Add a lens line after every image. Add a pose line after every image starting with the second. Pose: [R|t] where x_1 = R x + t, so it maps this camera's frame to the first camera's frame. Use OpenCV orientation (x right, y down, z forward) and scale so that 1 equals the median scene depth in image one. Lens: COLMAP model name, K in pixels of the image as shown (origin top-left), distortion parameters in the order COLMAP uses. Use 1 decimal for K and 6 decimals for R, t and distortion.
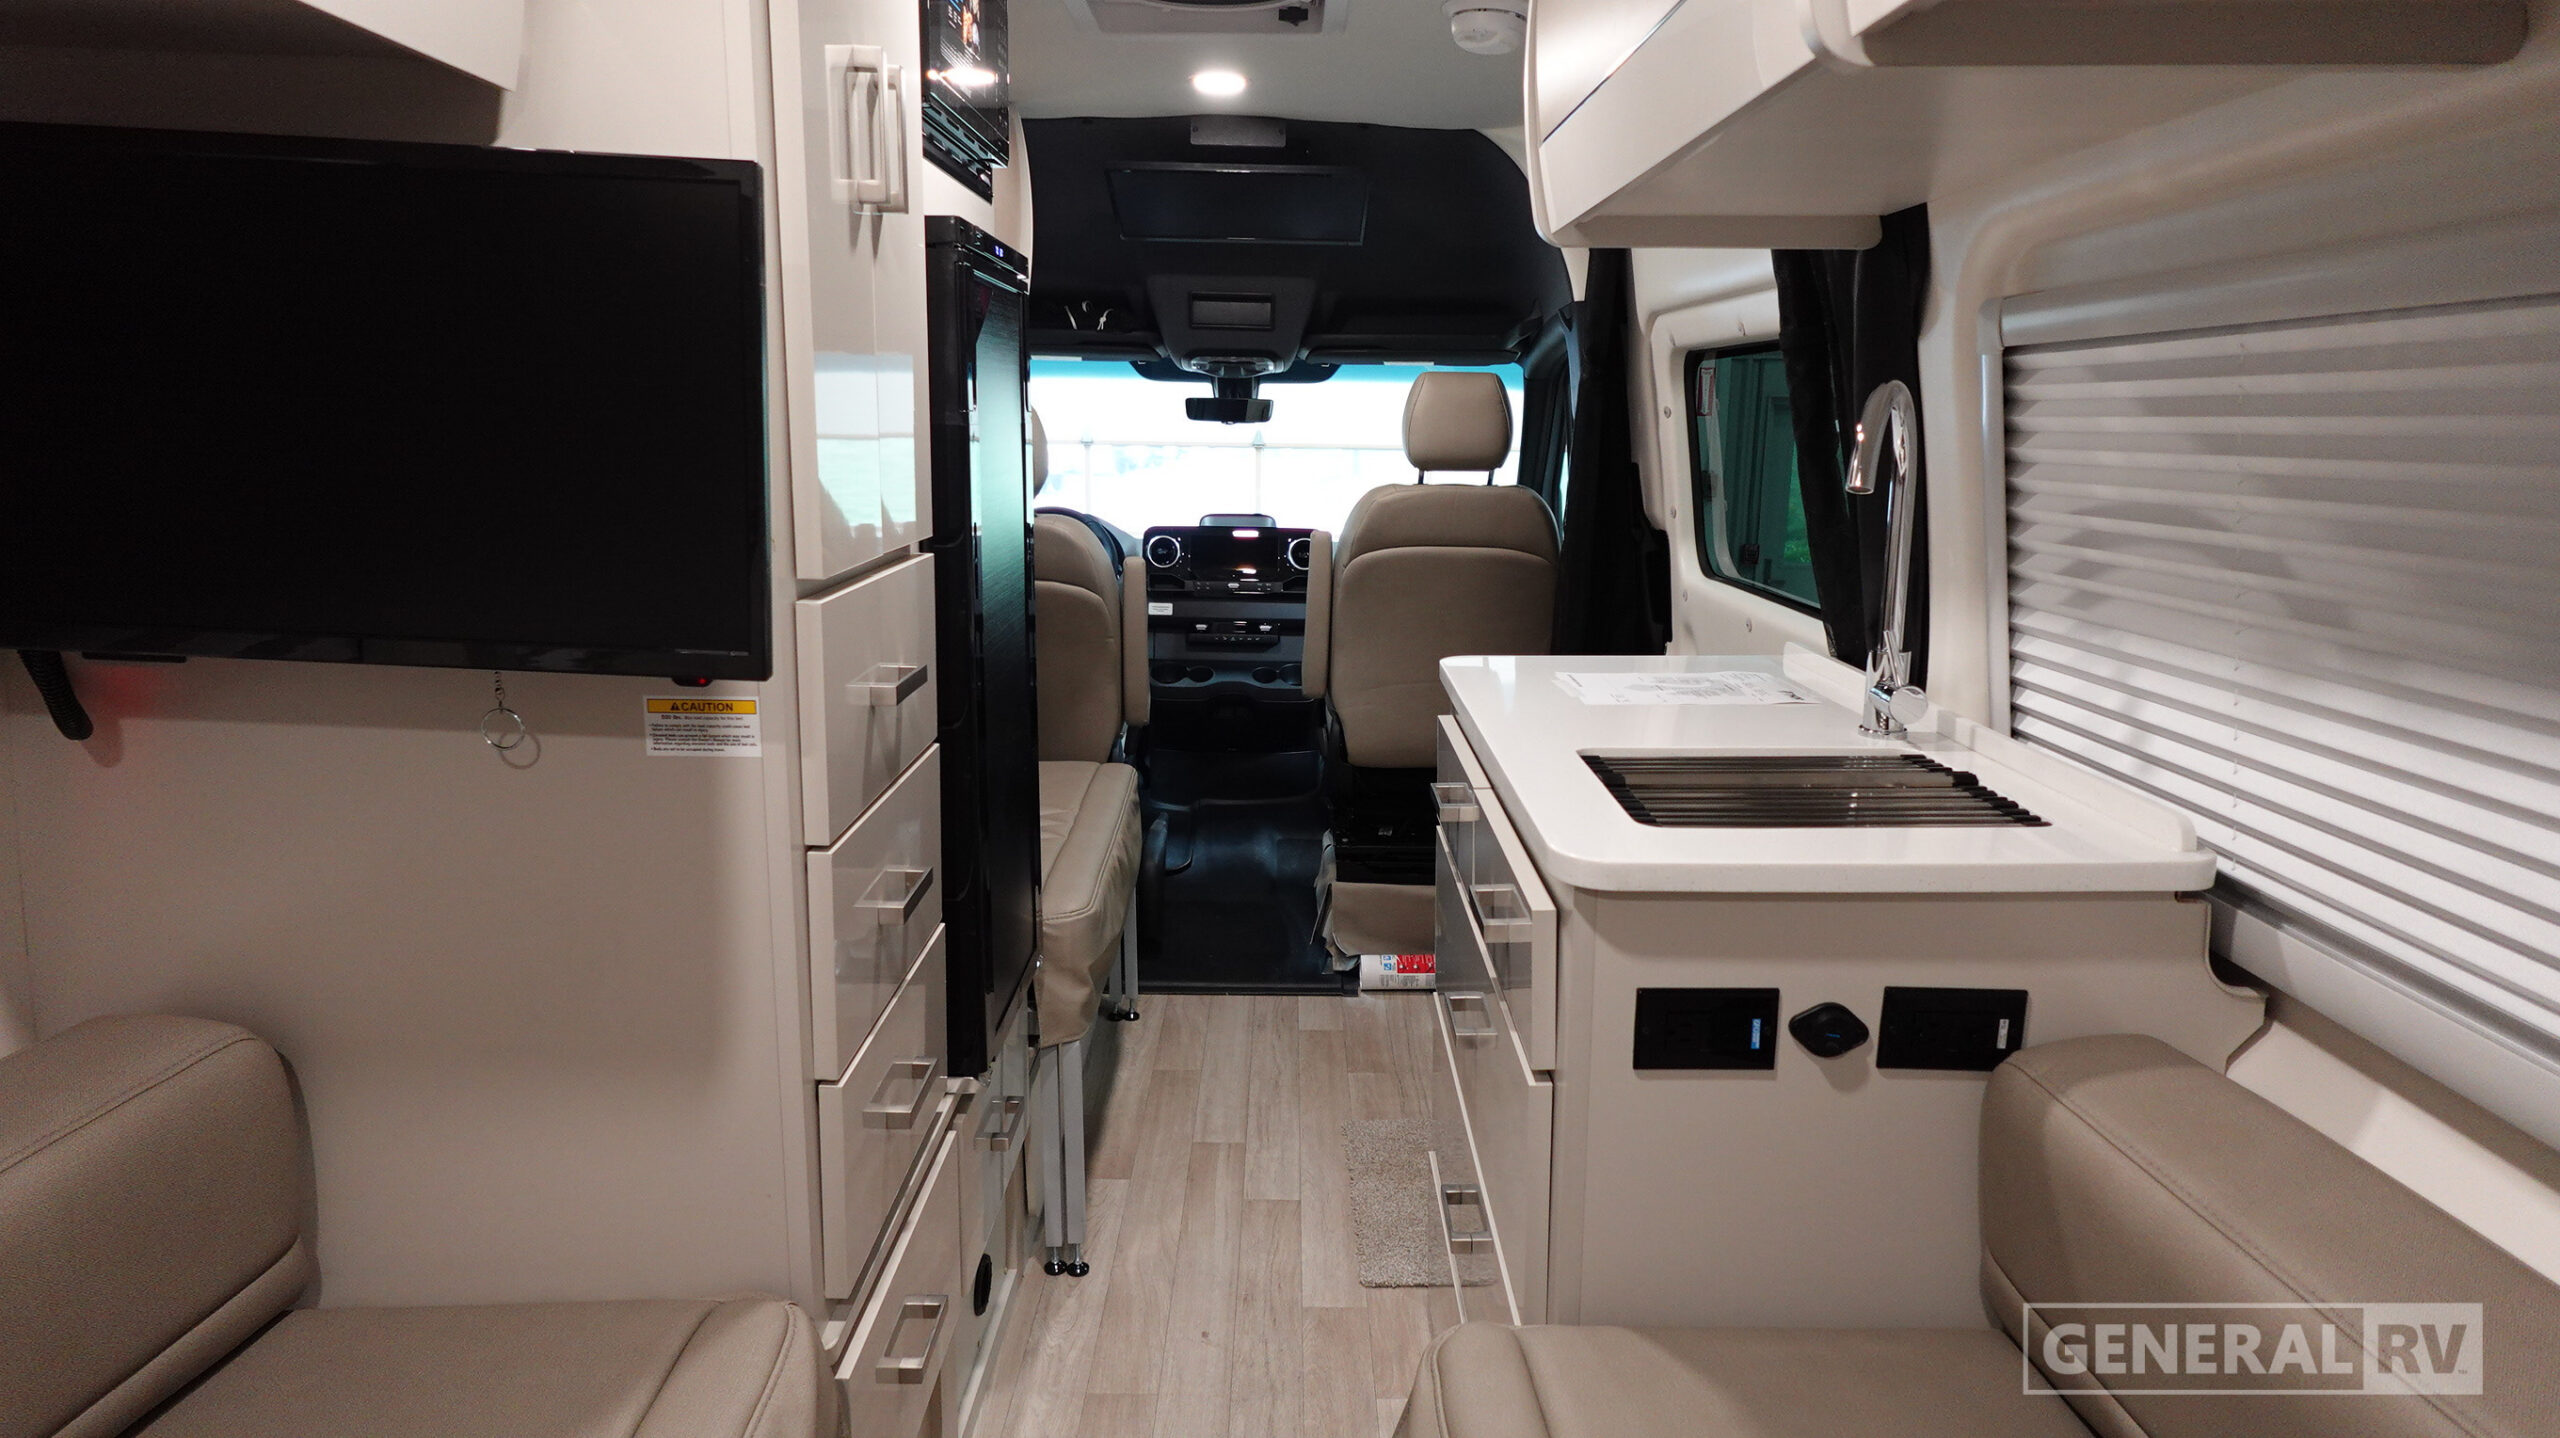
lens RADIAL K [[1474.8, 0, 1282.1], [0, 1474.8, 719.0], [0, 0, 1]] dist [-0.003521, 0.002876]
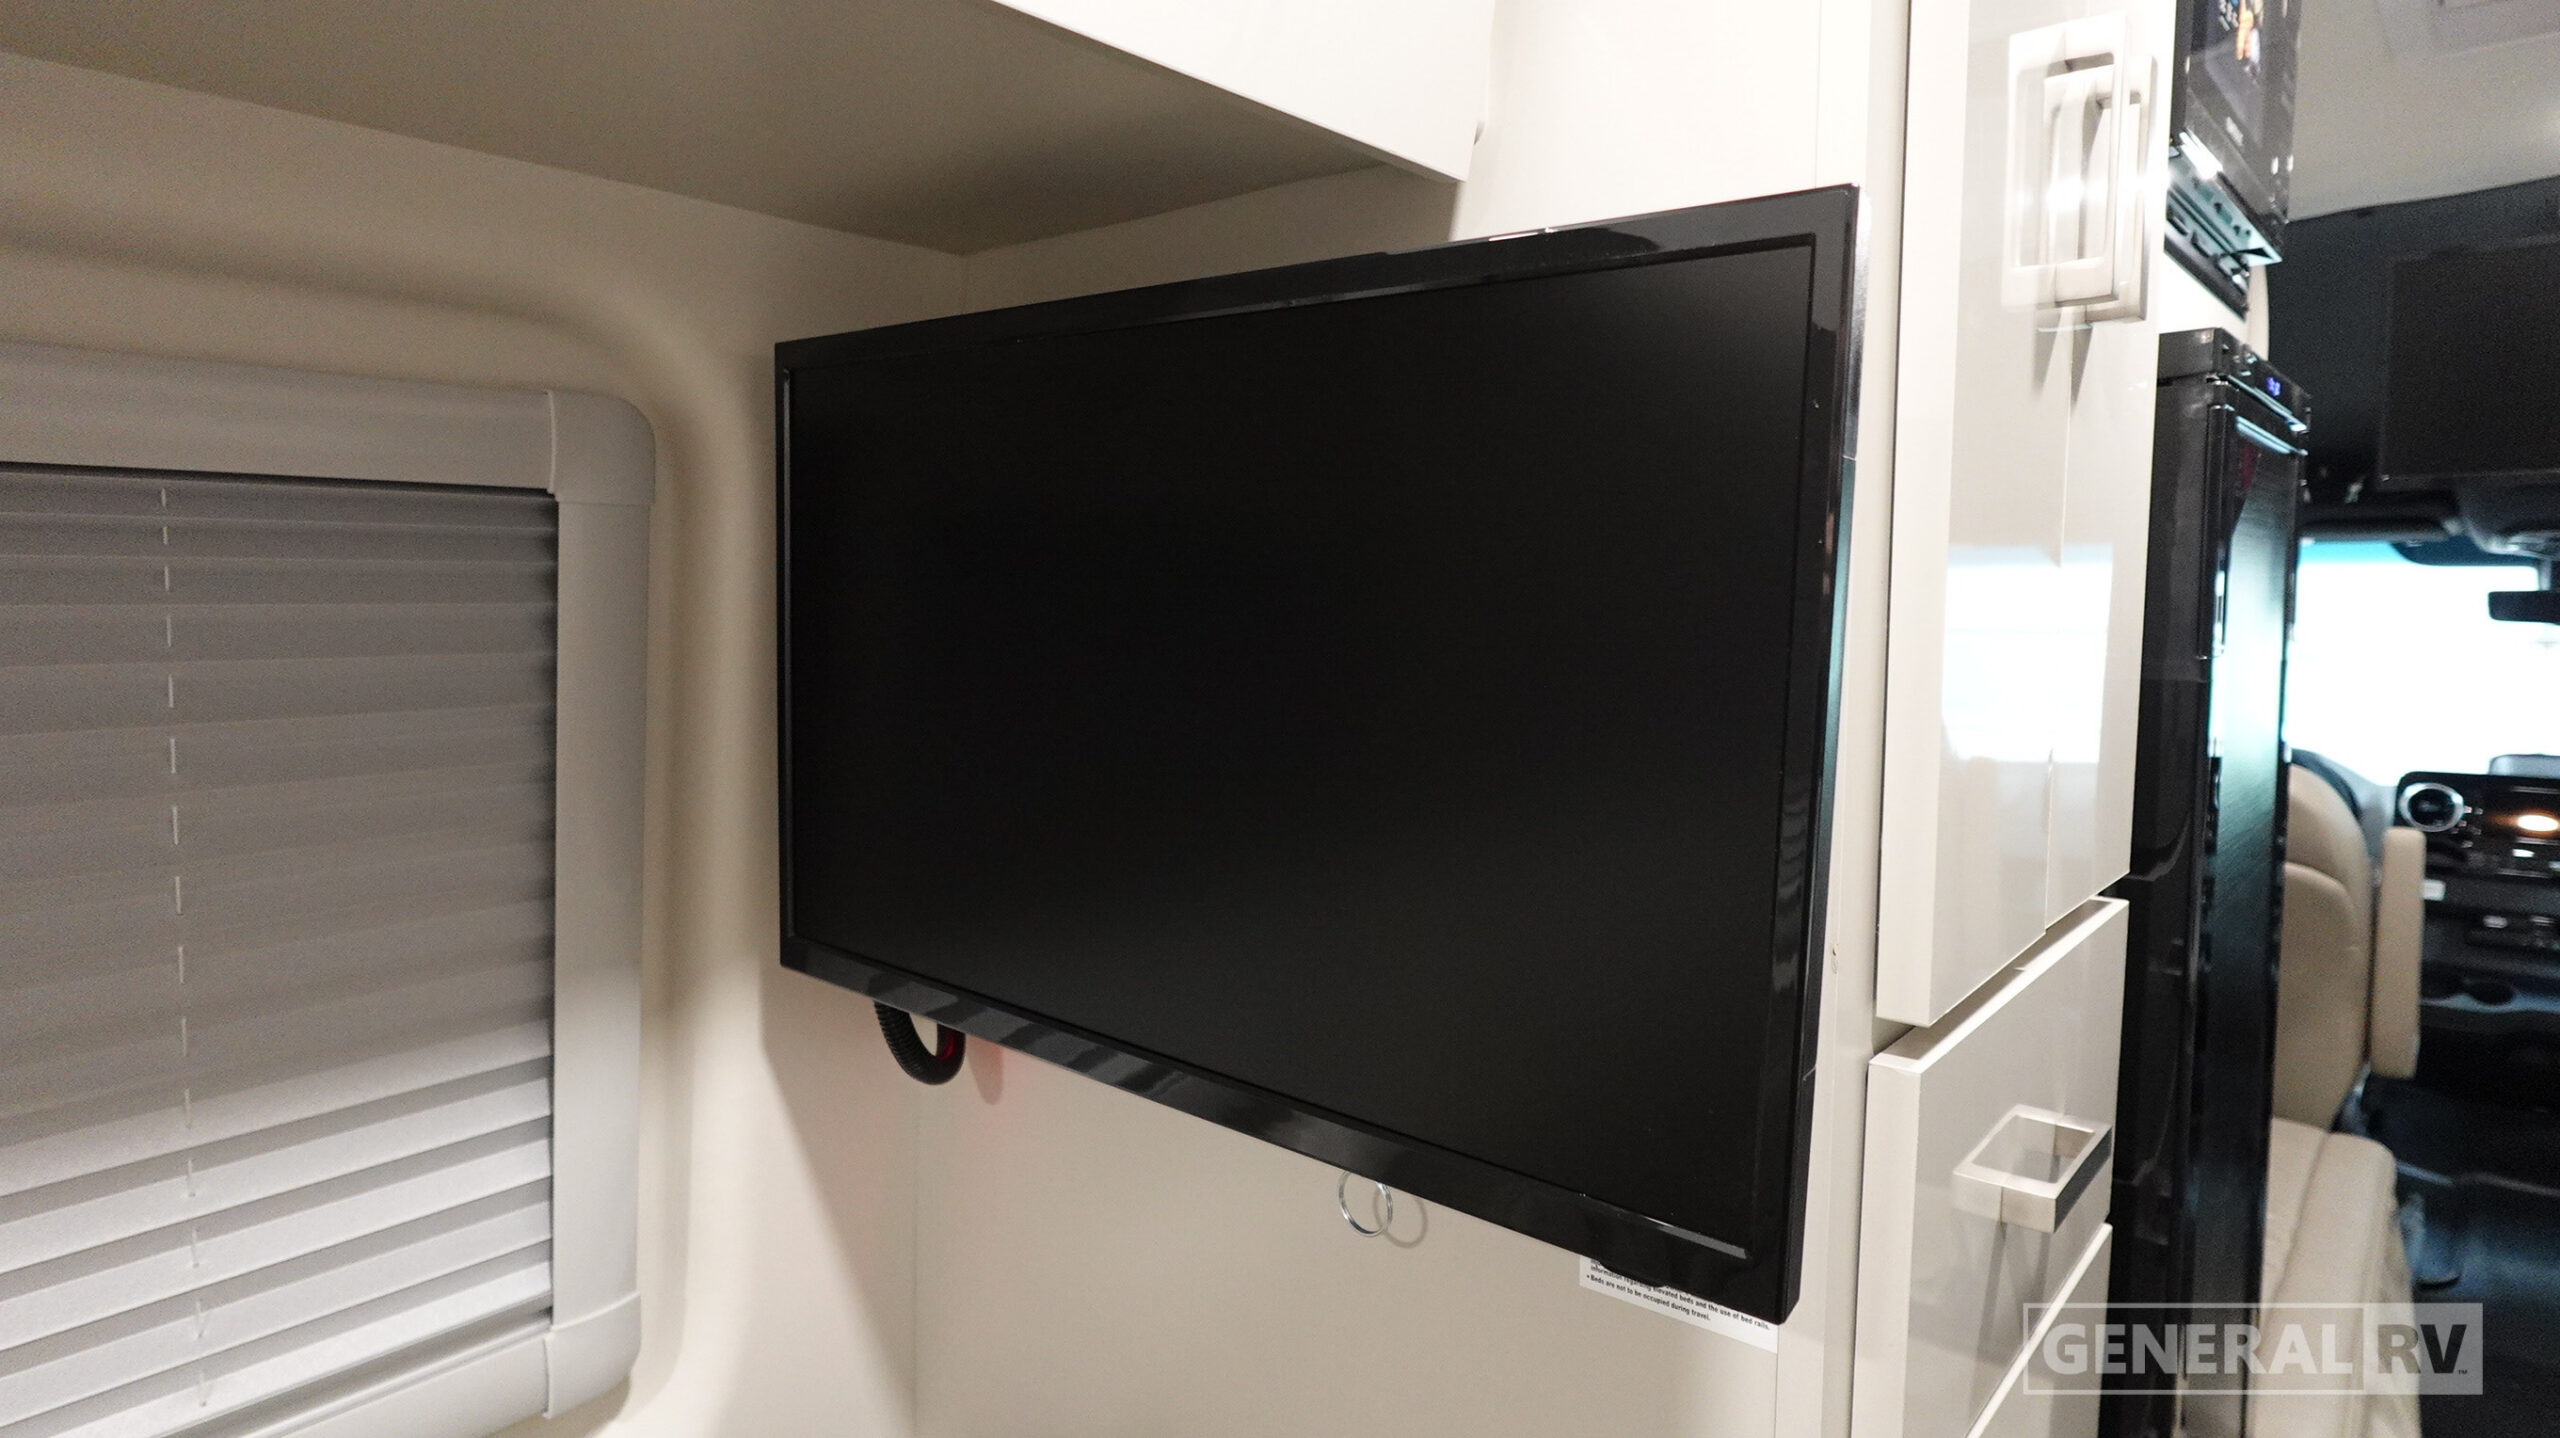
lens RADIAL K [[1442.0, 0, 1278.3], [0, 1442.0, 718.6], [0, 0, 1]] dist [-0.001948, 0.000654]
pose [[0.751779, 0.039198, -0.658250, -0.094317], [-0.119769, 0.989745, -0.077848, -0.079558], [0.648448, 0.137362, 0.748764, 0.282225]]
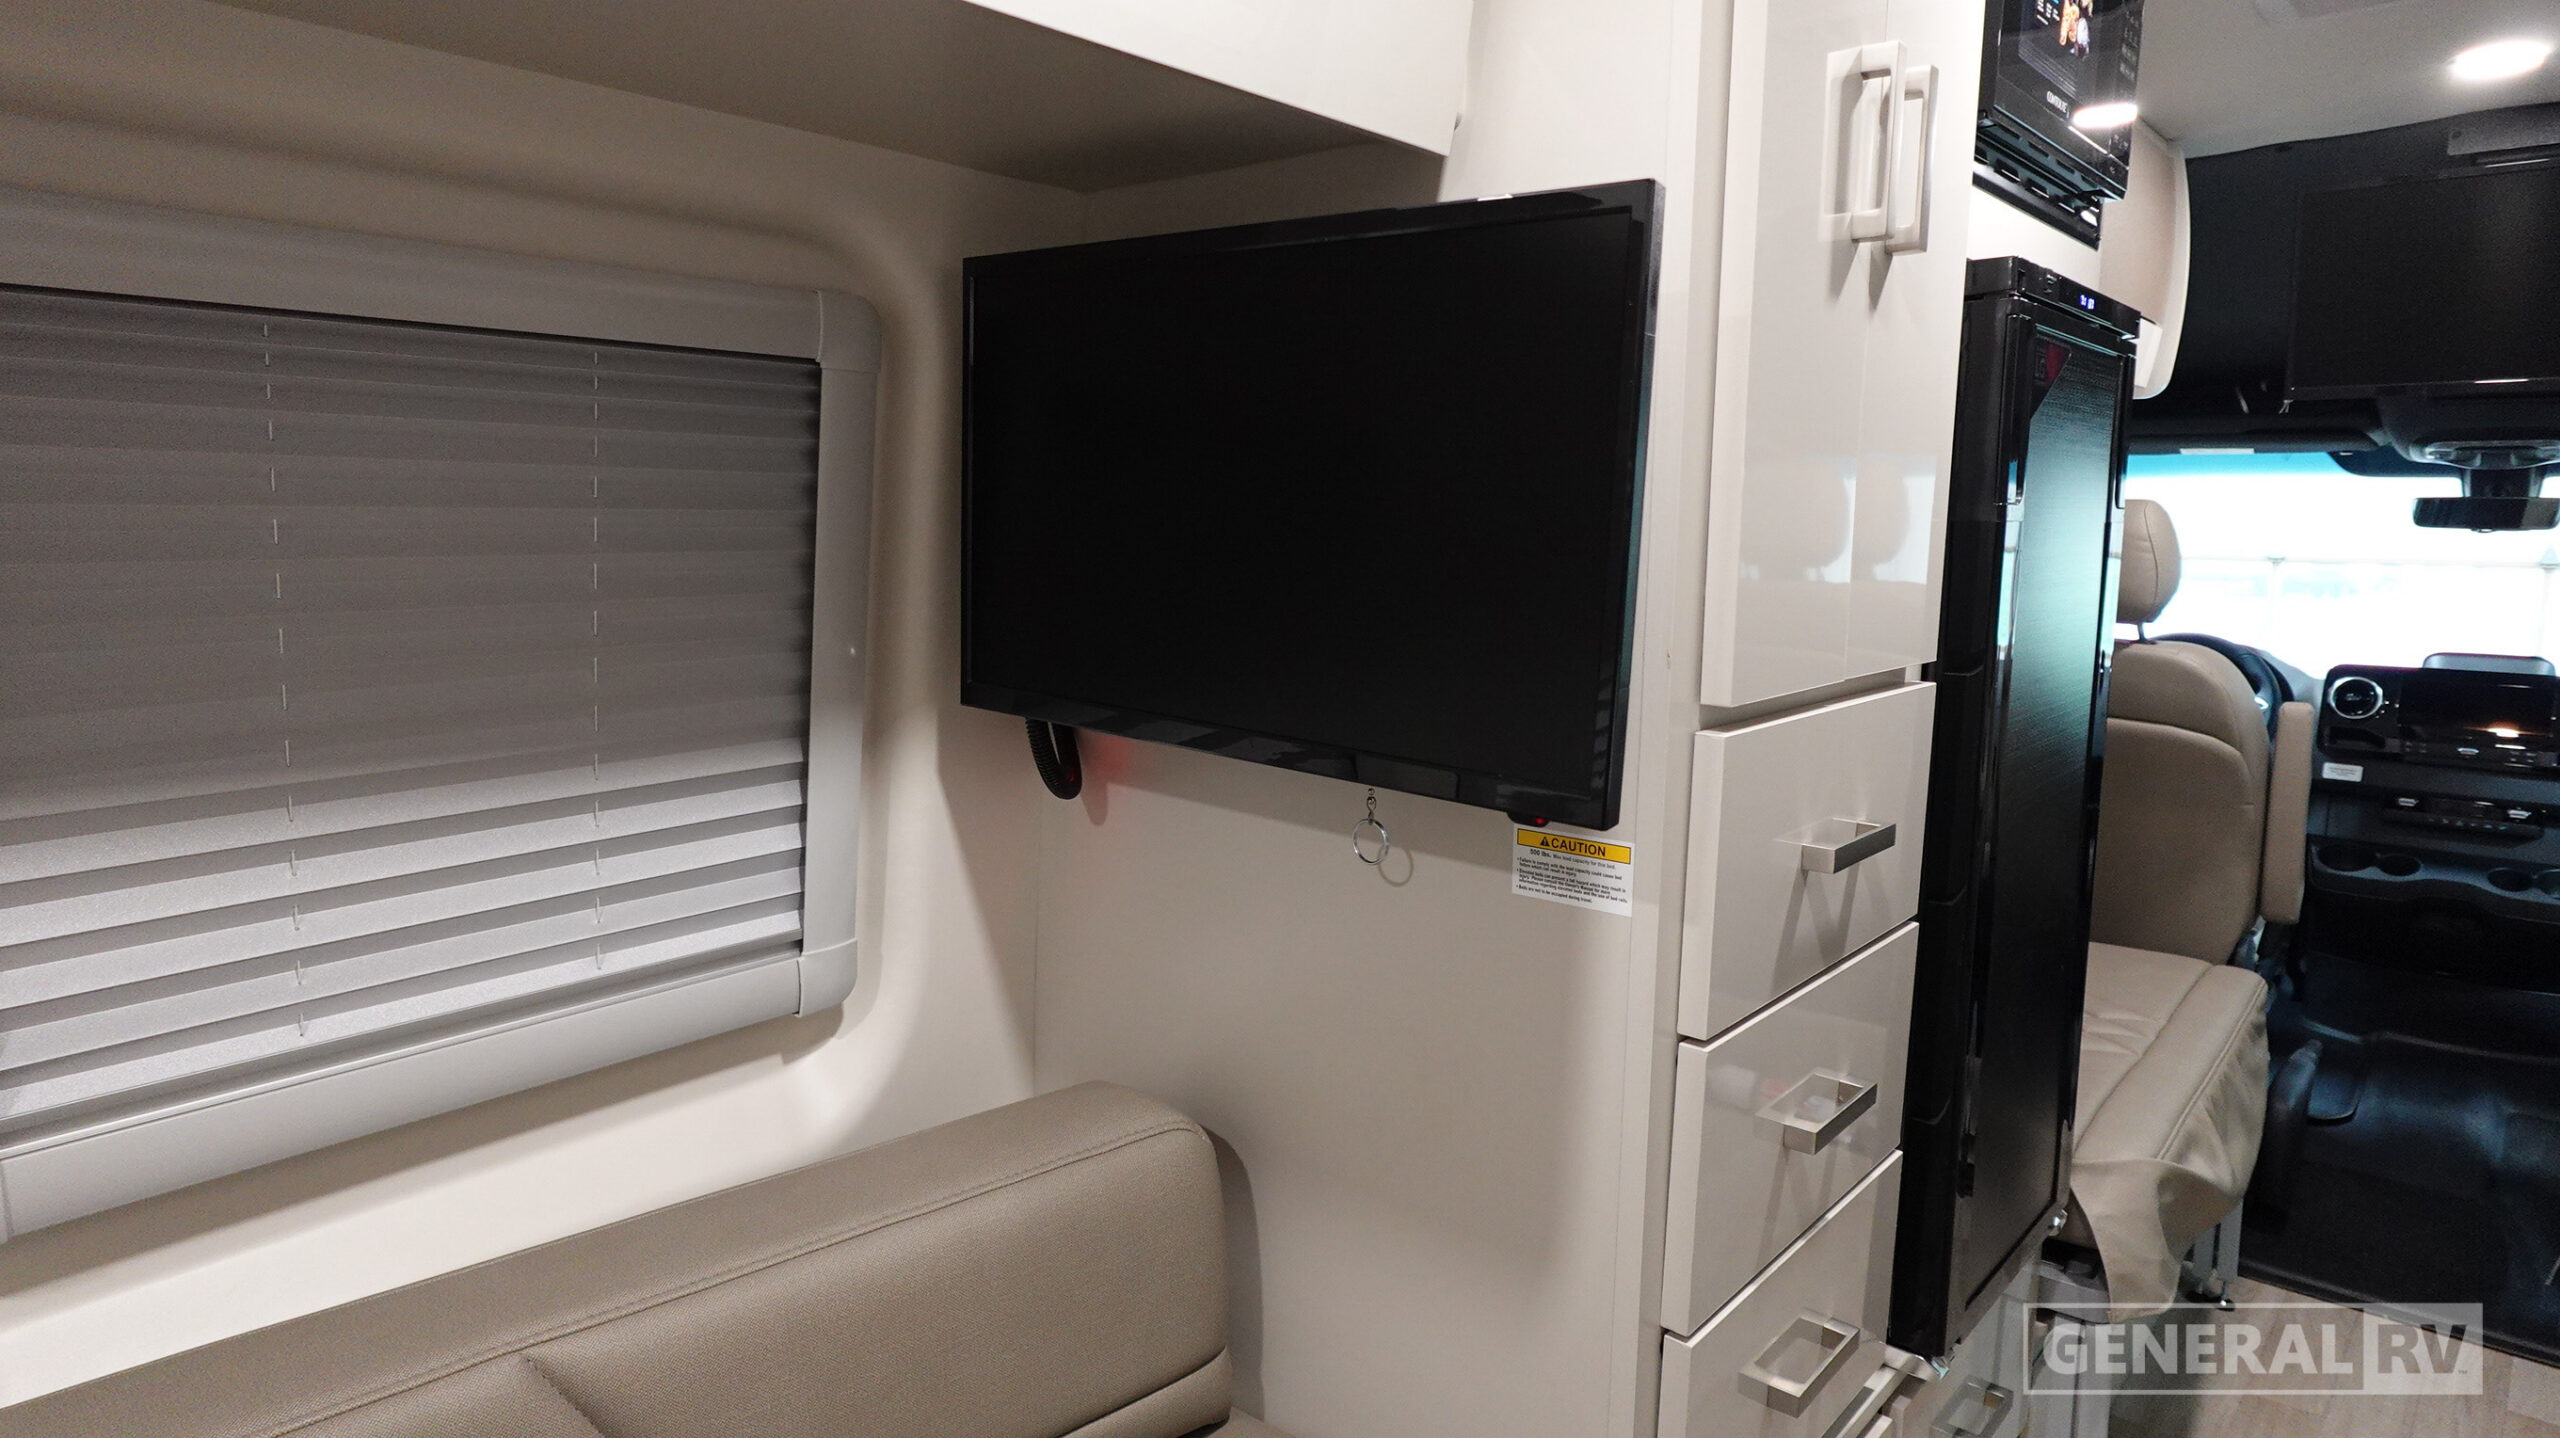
lens RADIAL K [[1474.8, 0, 1282.1], [0, 1474.8, 719.0], [0, 0, 1]] dist [-0.003521, 0.002876]
pose [[0.746634, 0.082522, -0.660097, 0.019193], [-0.132088, 0.990909, -0.025525, -0.021738], [0.651990, 0.106249, 0.750746, 0.148056]]
